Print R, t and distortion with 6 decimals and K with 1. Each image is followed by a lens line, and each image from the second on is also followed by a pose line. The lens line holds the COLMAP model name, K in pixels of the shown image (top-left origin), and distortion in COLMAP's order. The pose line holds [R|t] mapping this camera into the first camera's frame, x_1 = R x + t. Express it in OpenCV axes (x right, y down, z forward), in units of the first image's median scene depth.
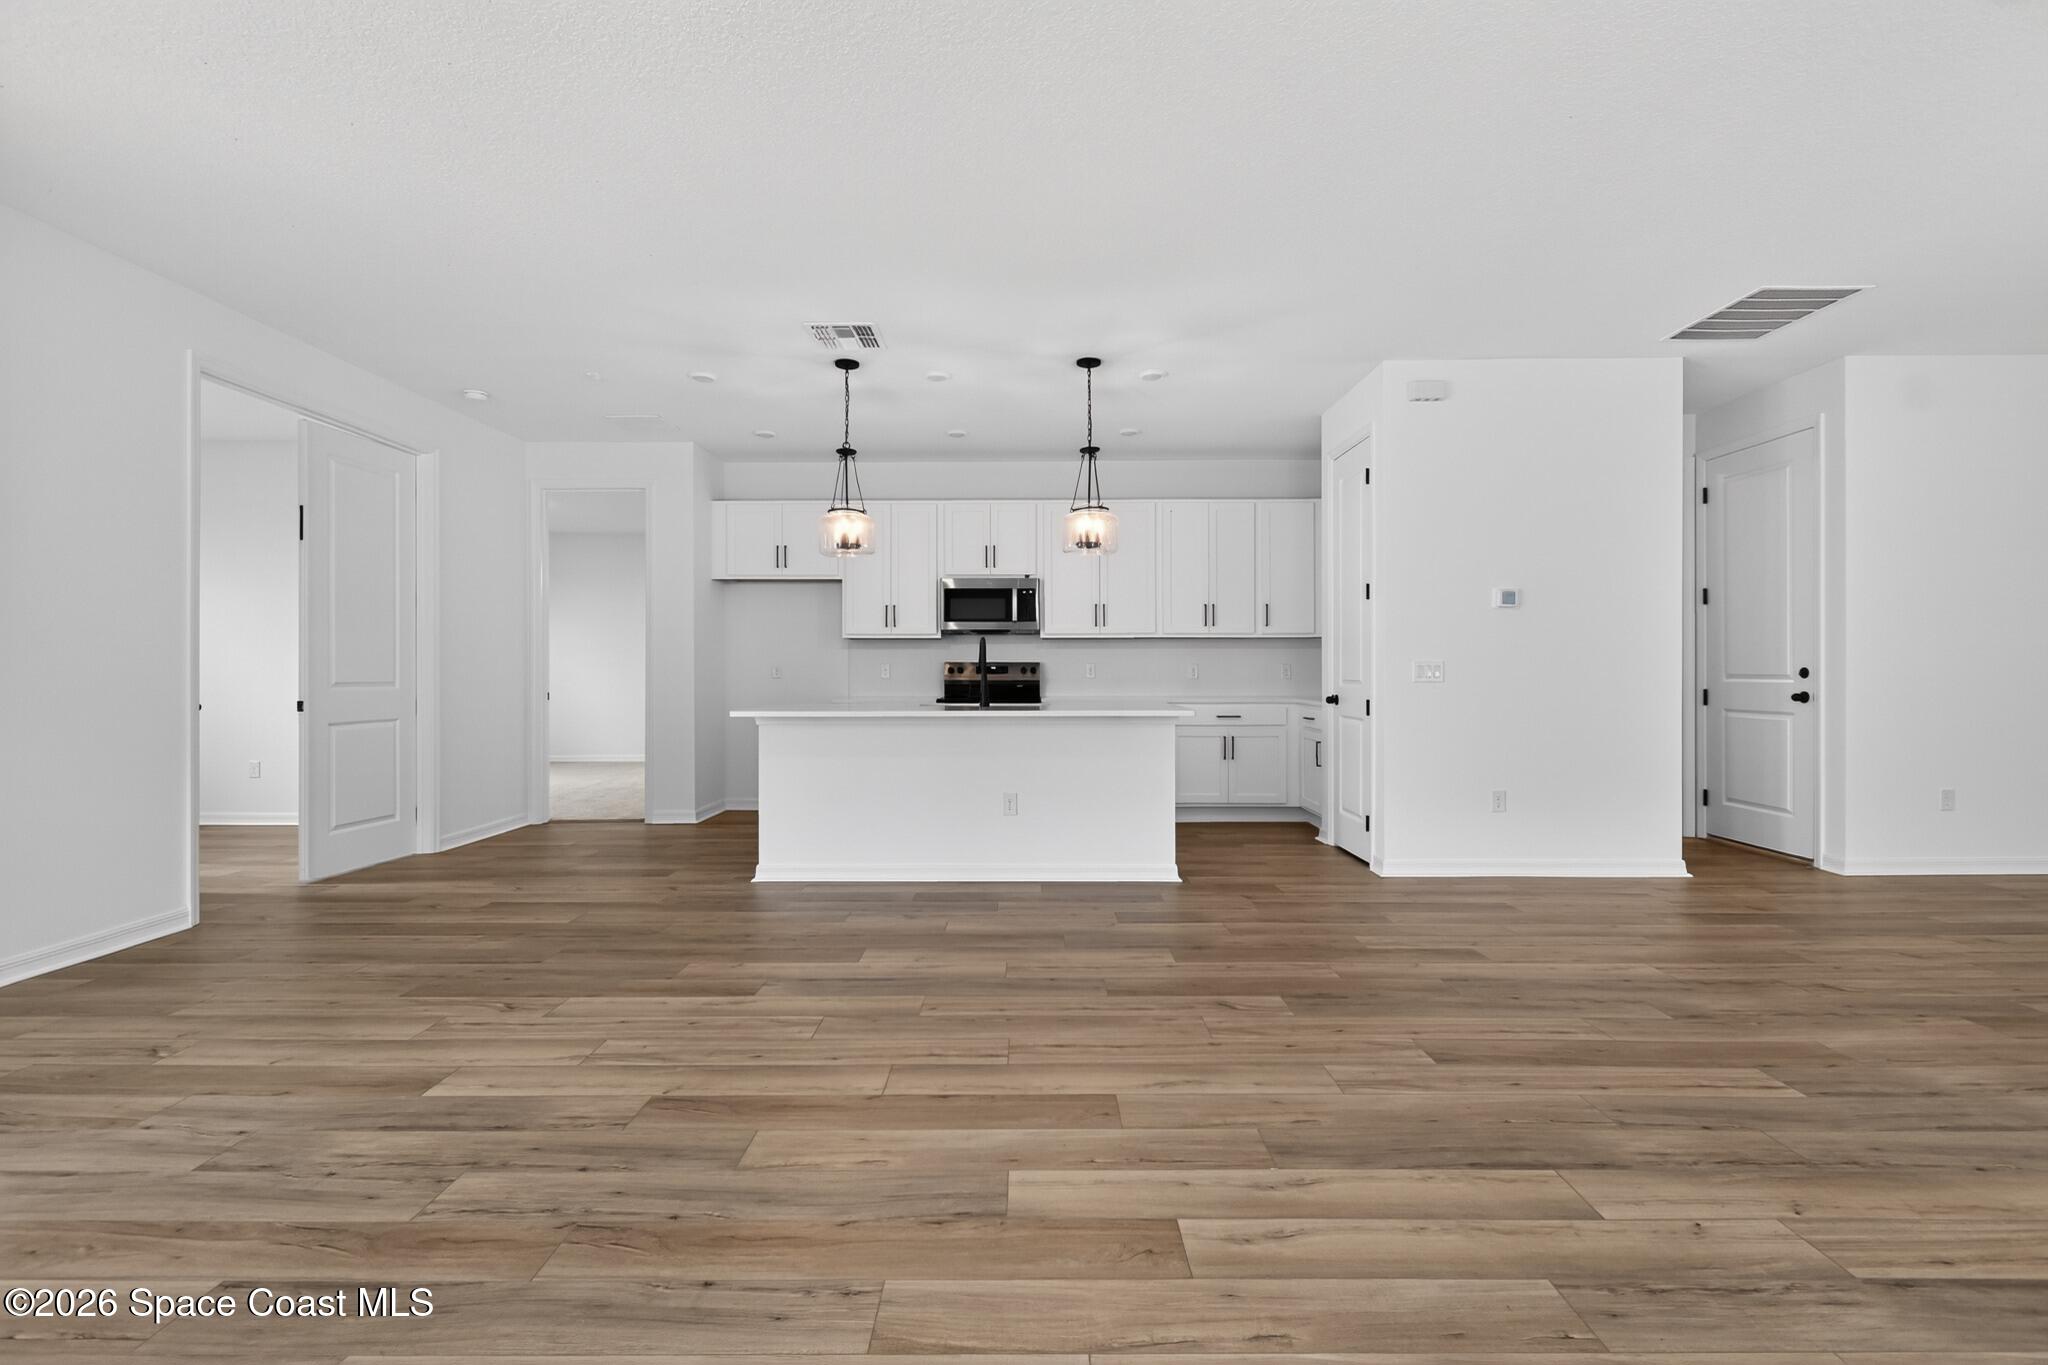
lens RADIAL K [[900.6, 0, 1016.2], [0, 900.6, 661.9], [0, 0, 1]] dist [-0.002690, -0.002315]
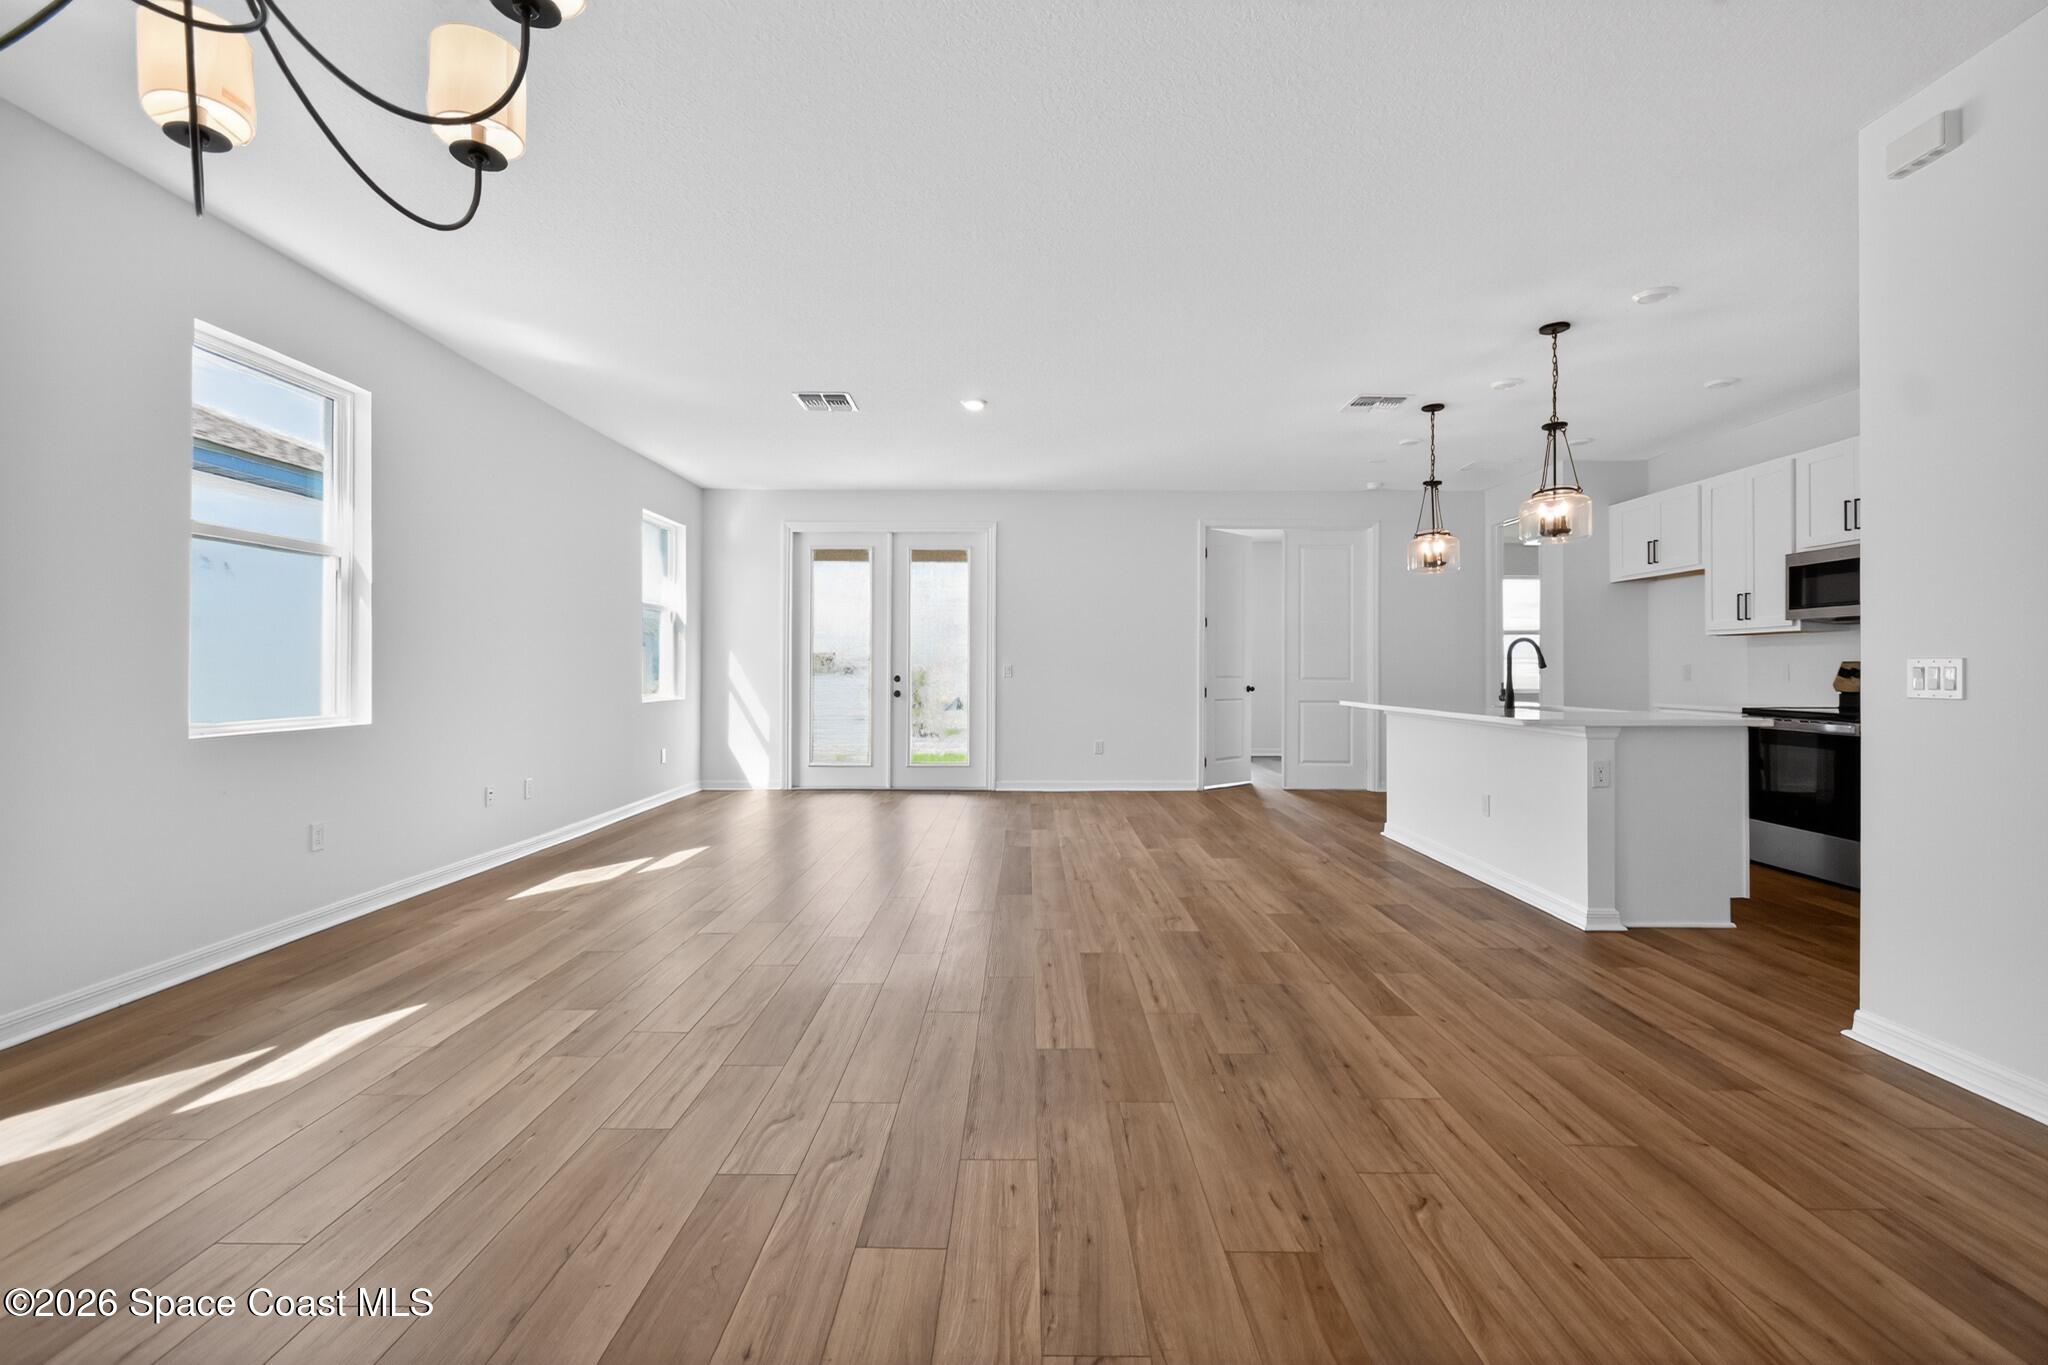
lens RADIAL K [[900.6, 0, 1020.6], [0, 900.6, 675.9], [0, 0, 1]] dist [-0.002690, -0.002315]
pose [[0.003565, 0.009108, -0.999952, 1.405001], [0.004650, 0.999948, 0.009125, 0.001907], [0.999983, -0.004683, 0.003522, 0.679881]]
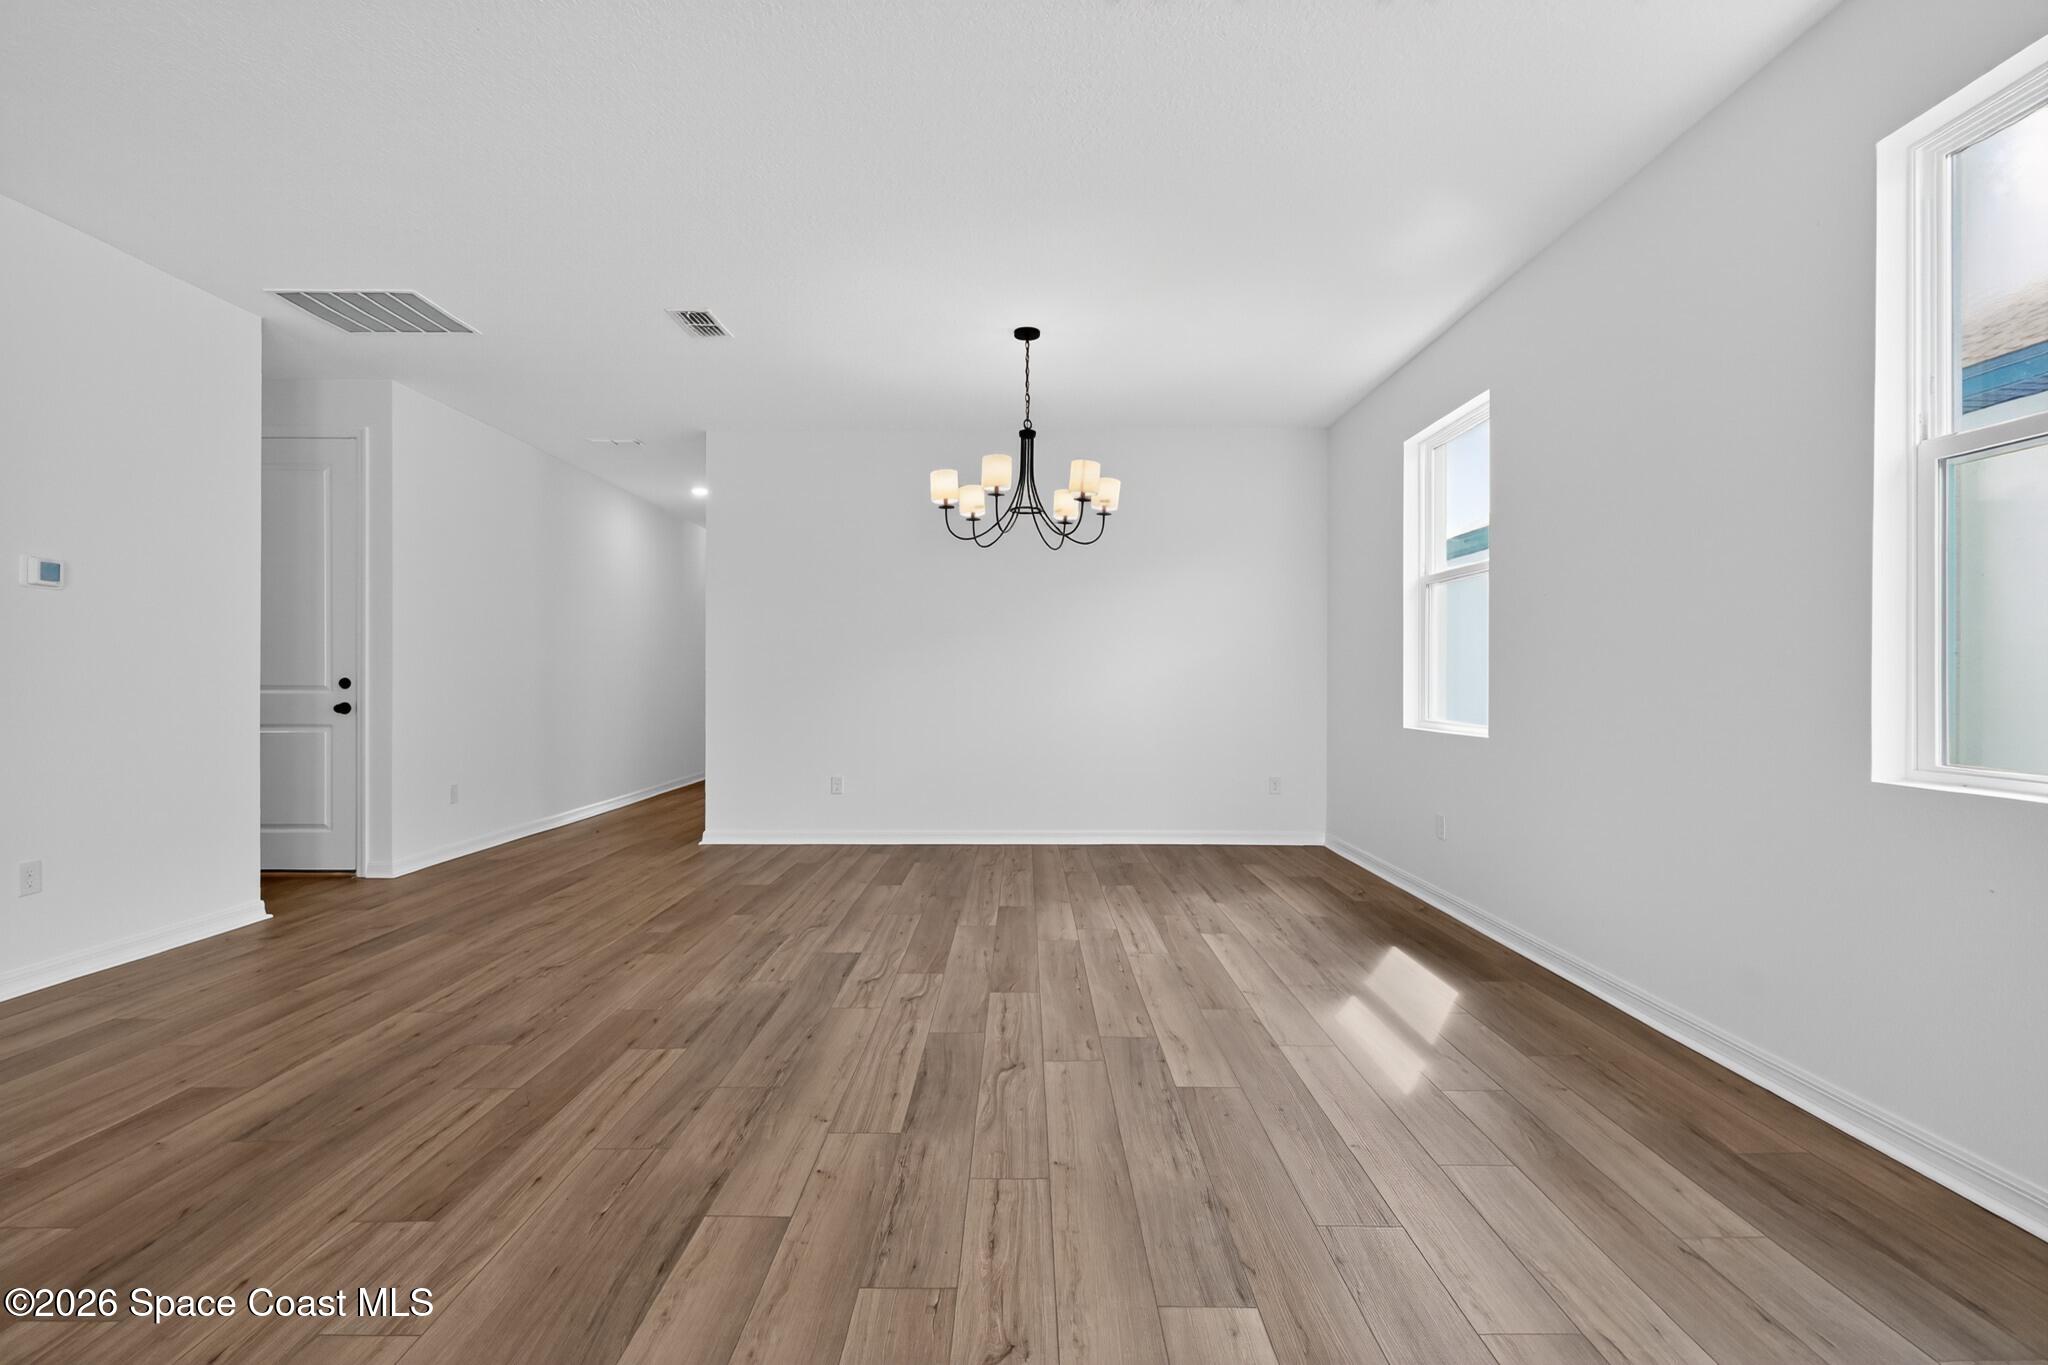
lens RADIAL K [[900.6, 0, 1036.6], [0, 900.6, 679.7], [0, 0, 1]] dist [-0.002690, -0.002315]
pose [[-0.025334, 0.003482, 0.999673, -0.199859], [-0.009358, 0.999949, -0.003720, 0.007016], [-0.999635, -0.009449, -0.025300, 0.405243]]
